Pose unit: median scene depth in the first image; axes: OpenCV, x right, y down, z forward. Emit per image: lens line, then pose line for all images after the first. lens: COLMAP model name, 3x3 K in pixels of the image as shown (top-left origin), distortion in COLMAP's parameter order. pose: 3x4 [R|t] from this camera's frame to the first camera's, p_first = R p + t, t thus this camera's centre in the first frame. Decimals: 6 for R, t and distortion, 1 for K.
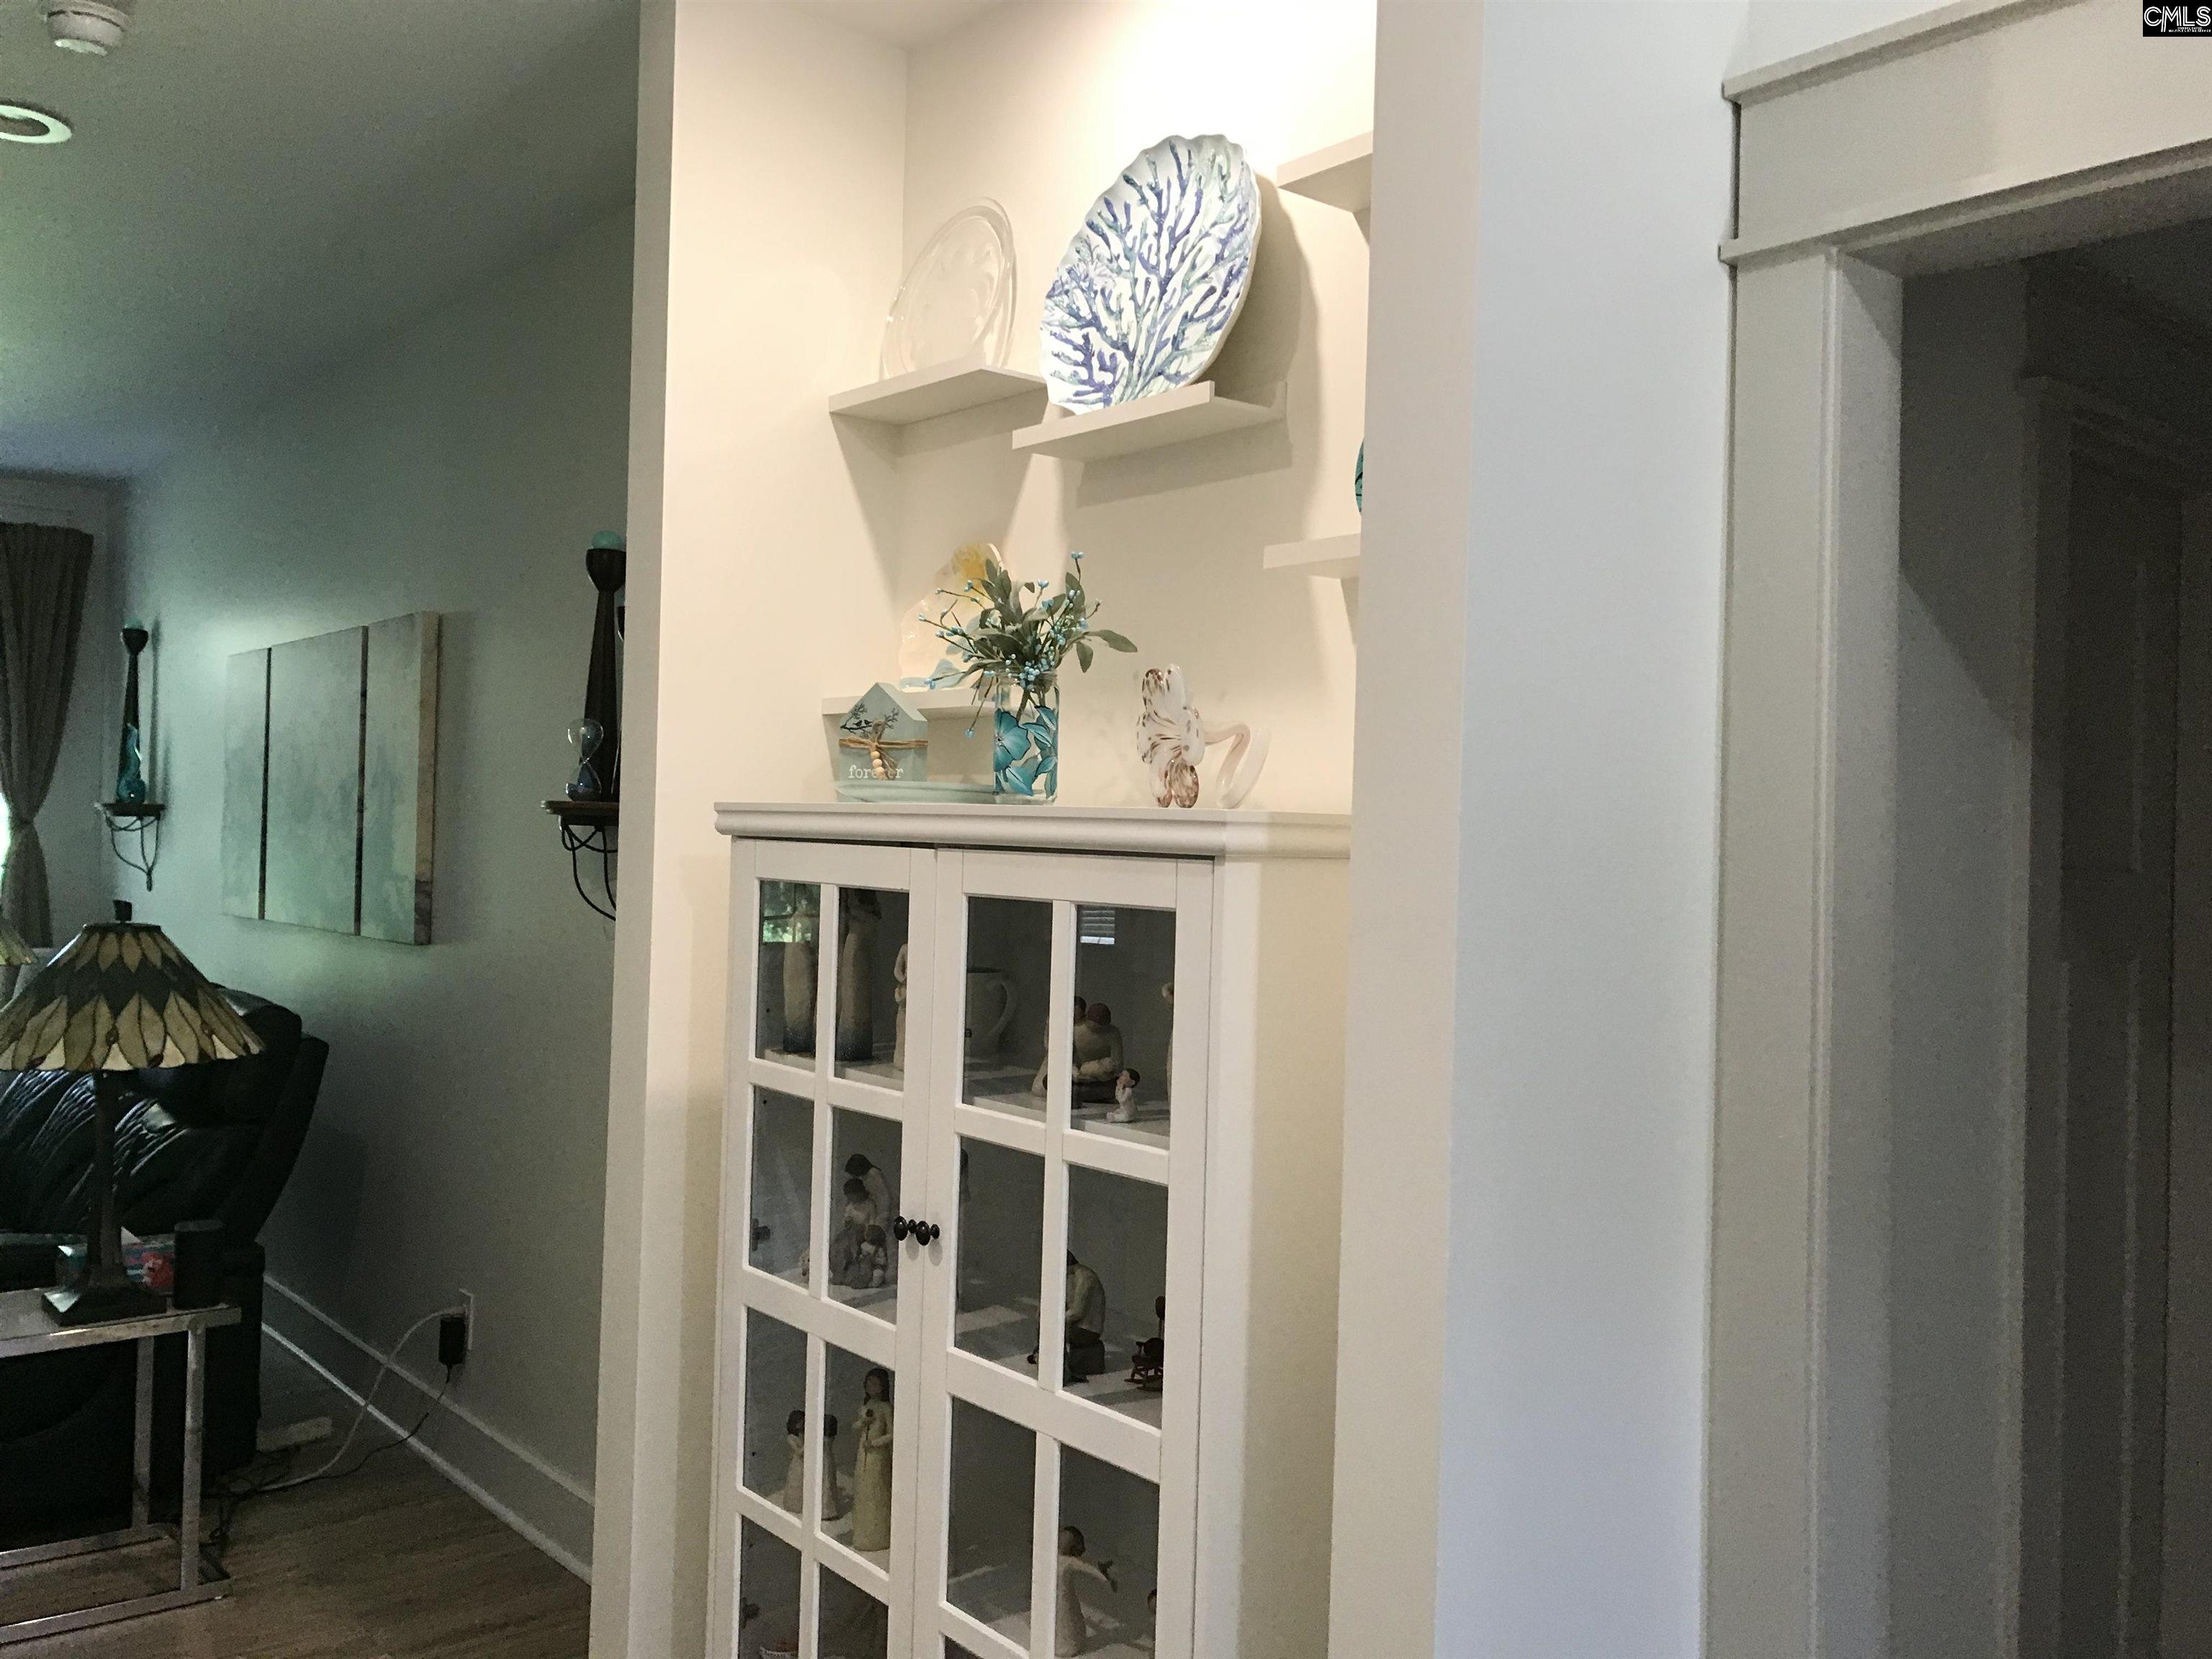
lens RADIAL K [[1829.7, 0, 1106.0], [0, 1829.7, 829.5], [0, 0, 1]] dist [0.127753, -0.113189]
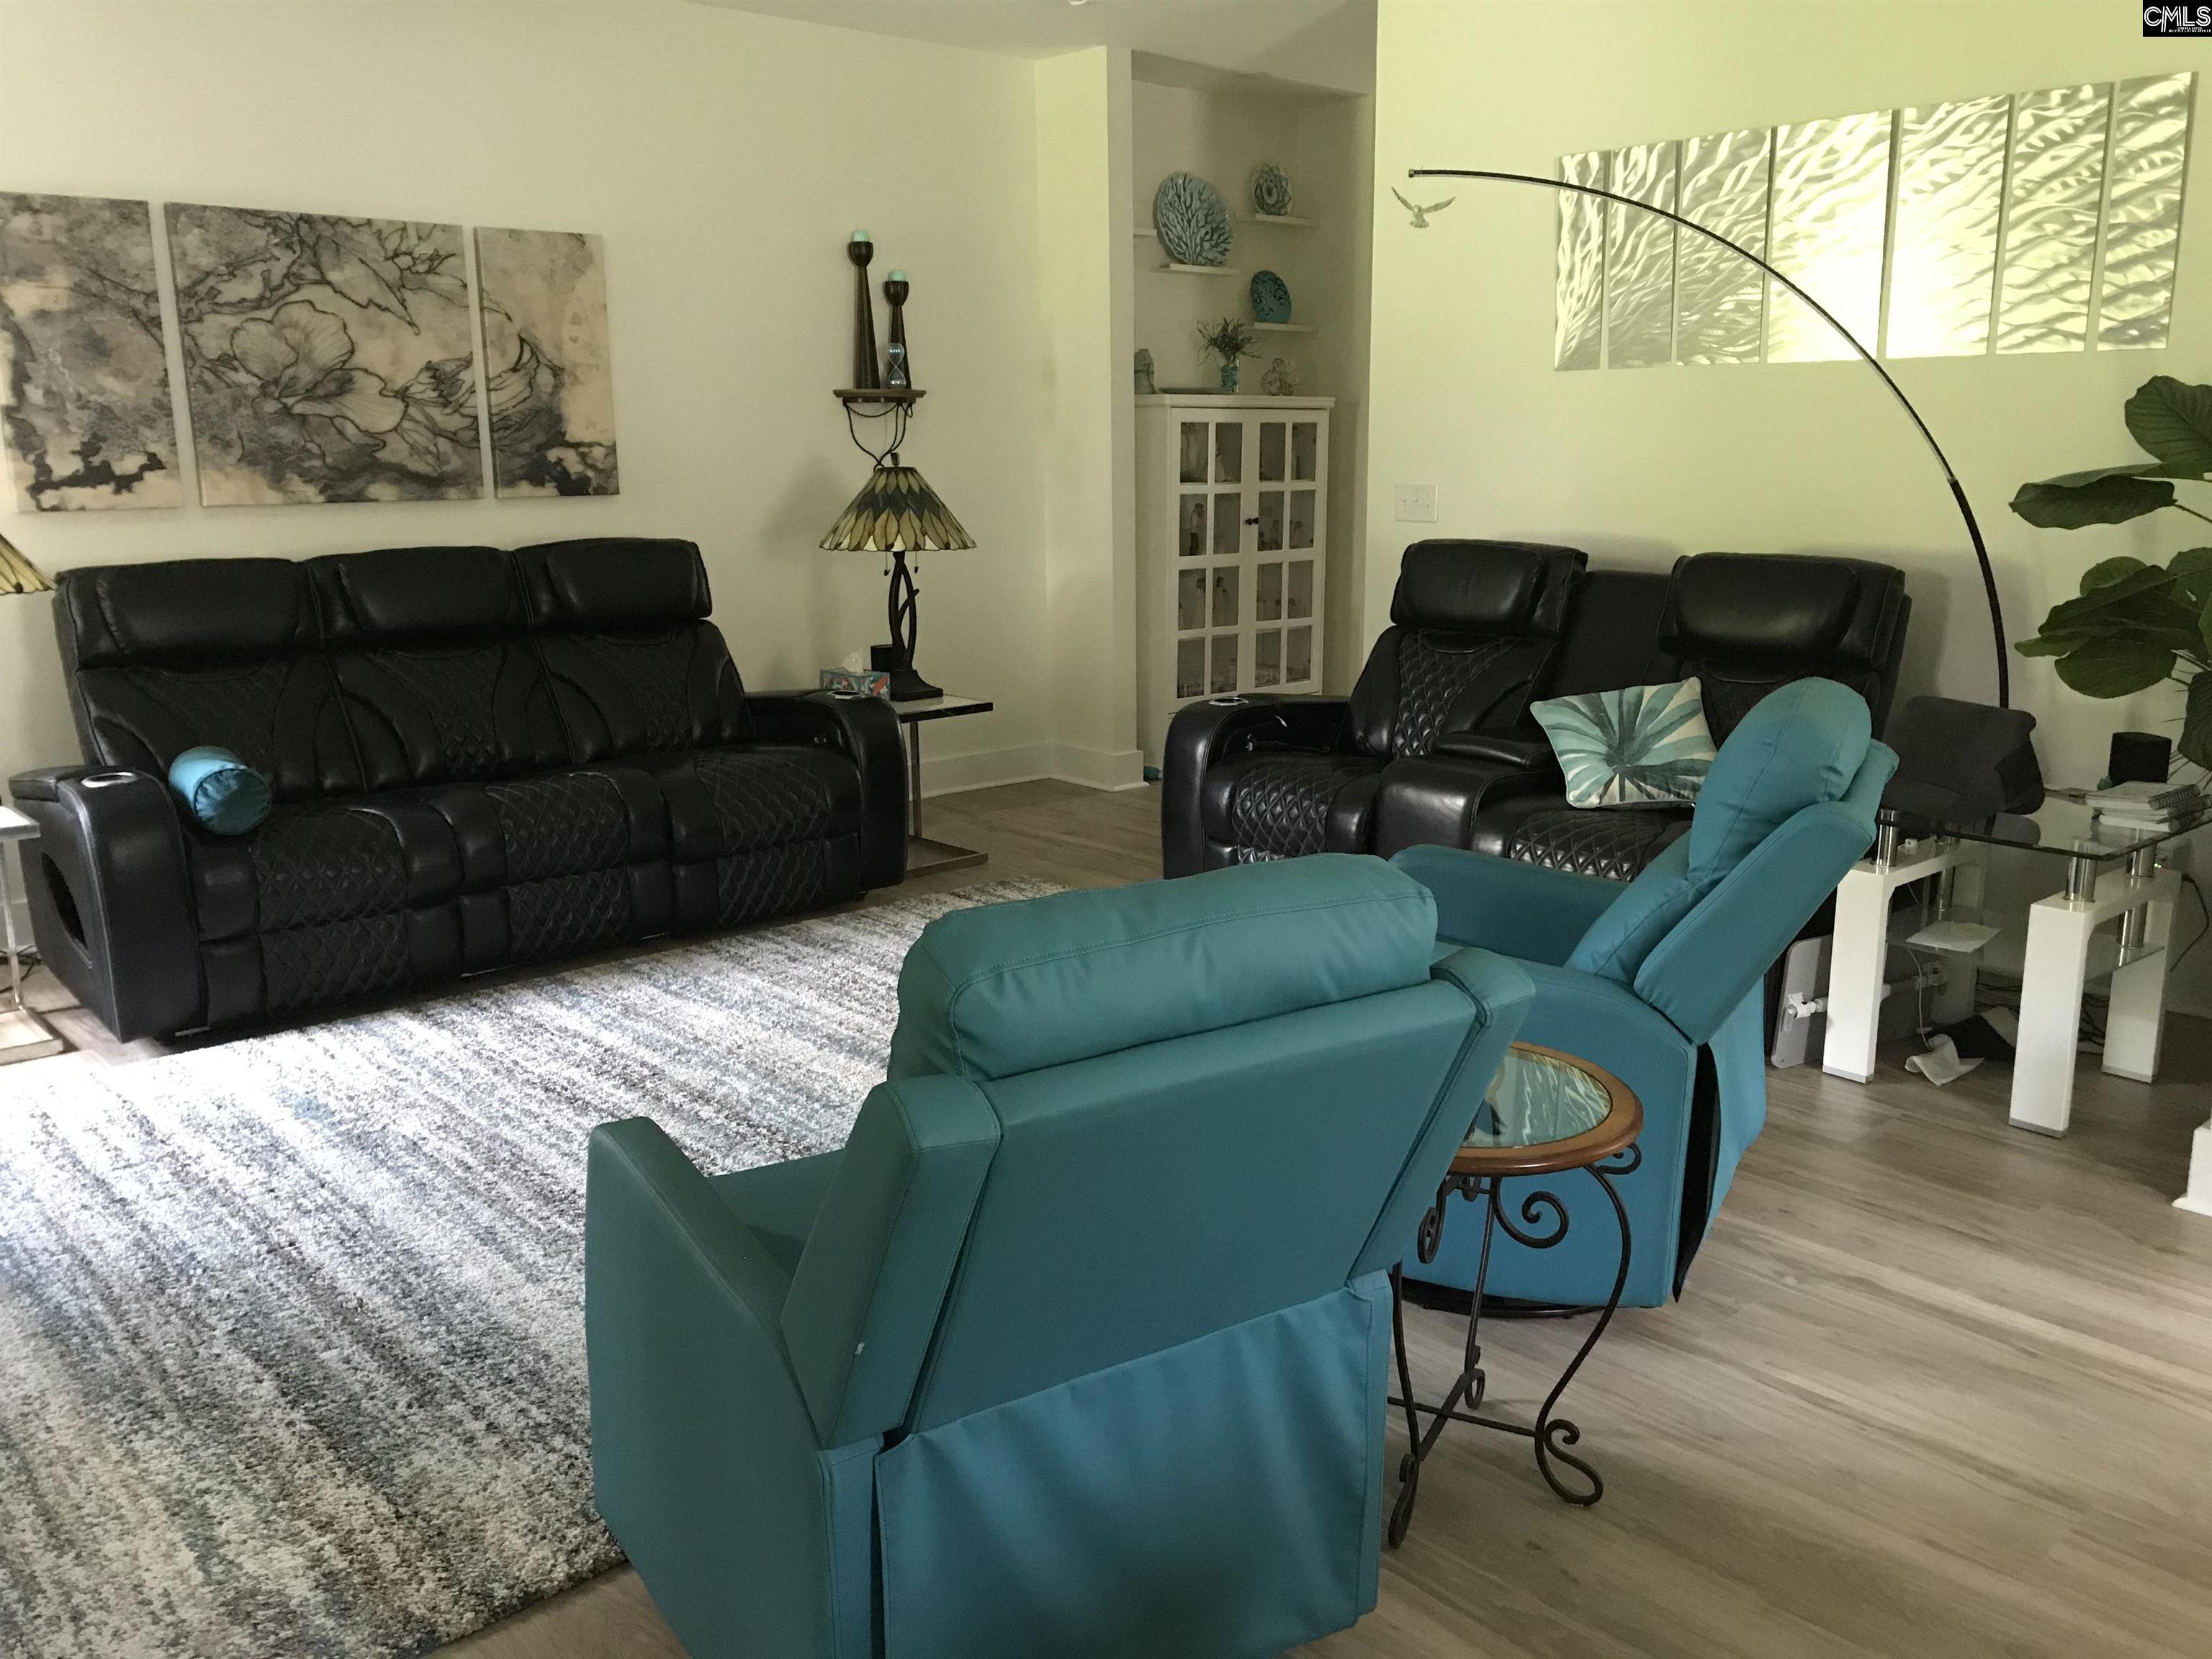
lens RADIAL K [[1829.7, 0, 1106.0], [0, 1829.7, 829.5], [0, 0, 1]] dist [0.127753, -0.113189]
pose [[-0.025961, -0.231907, 0.972392, -3.157959], [0.009033, 0.972625, 0.232204, -0.024240], [-0.999622, 0.014812, -0.023155, 1.192059]]
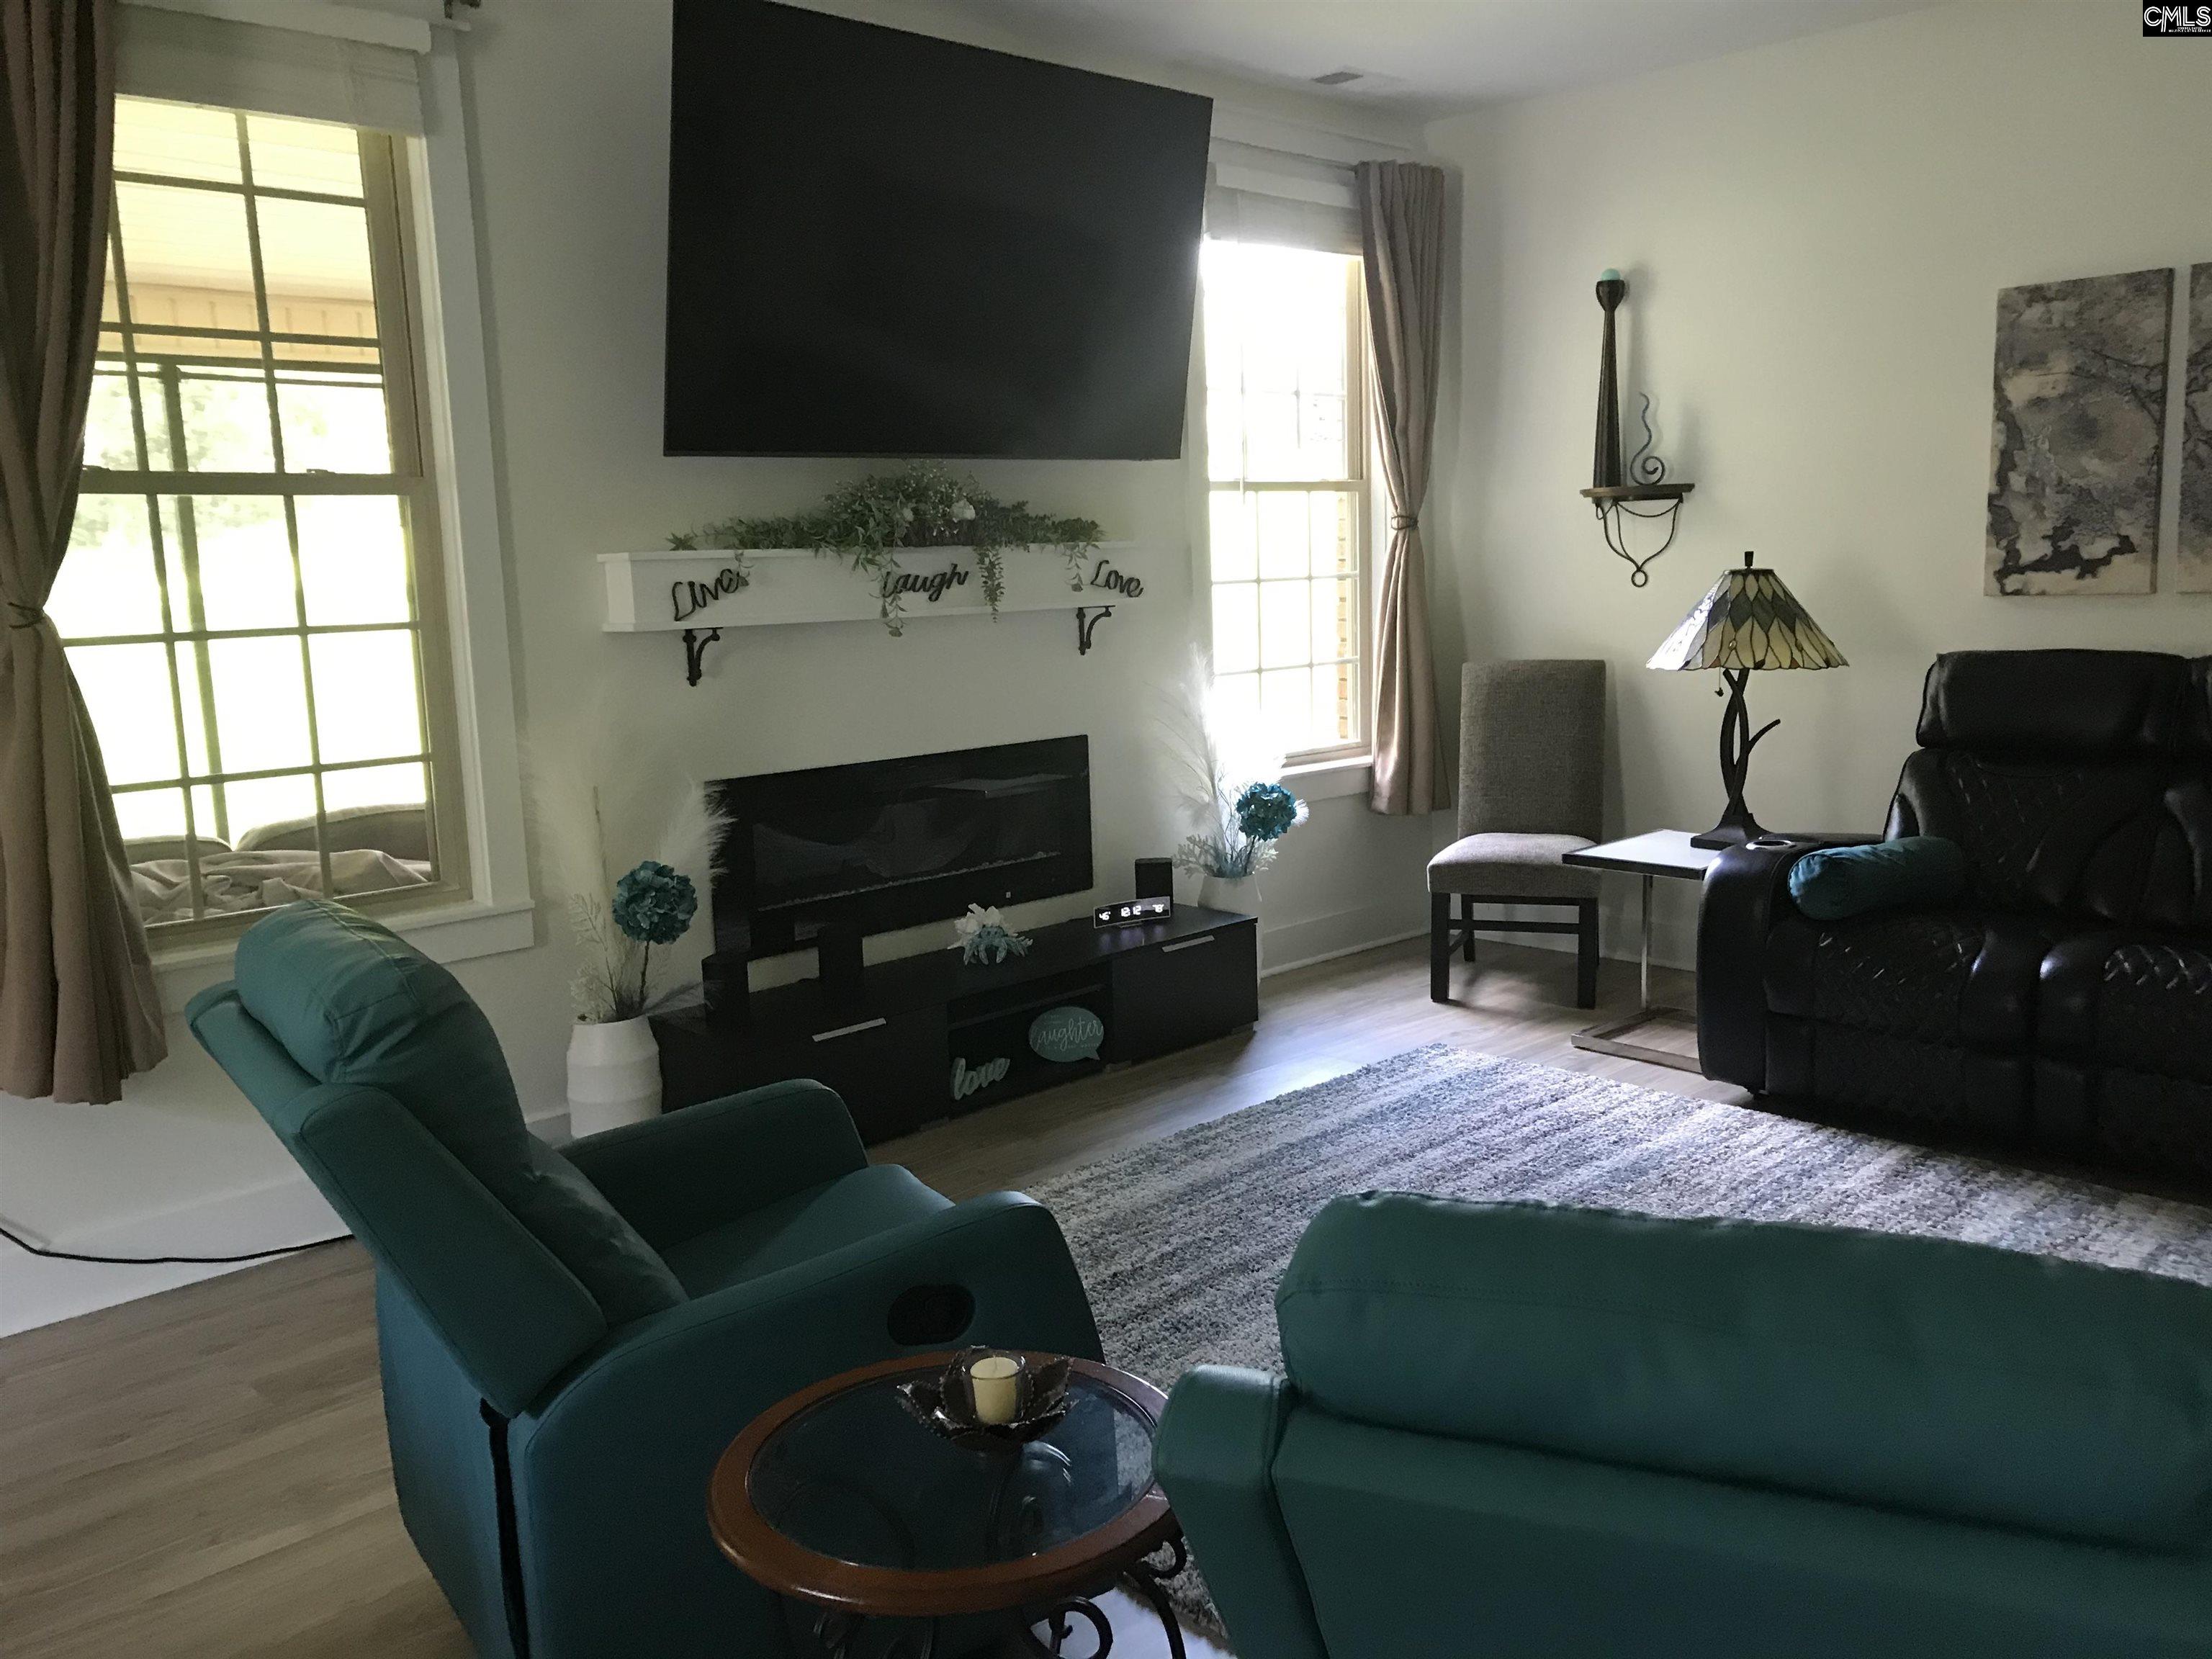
lens RADIAL K [[1829.7, 0, 1106.0], [0, 1829.7, 829.5], [0, 0, 1]] dist [0.127753, -0.113189]
pose [[0.995979, -0.058858, 0.067545, -1.412725], [0.047804, 0.986762, 0.154970, 0.004725], [-0.075772, -0.151118, 0.985607, -0.470747]]
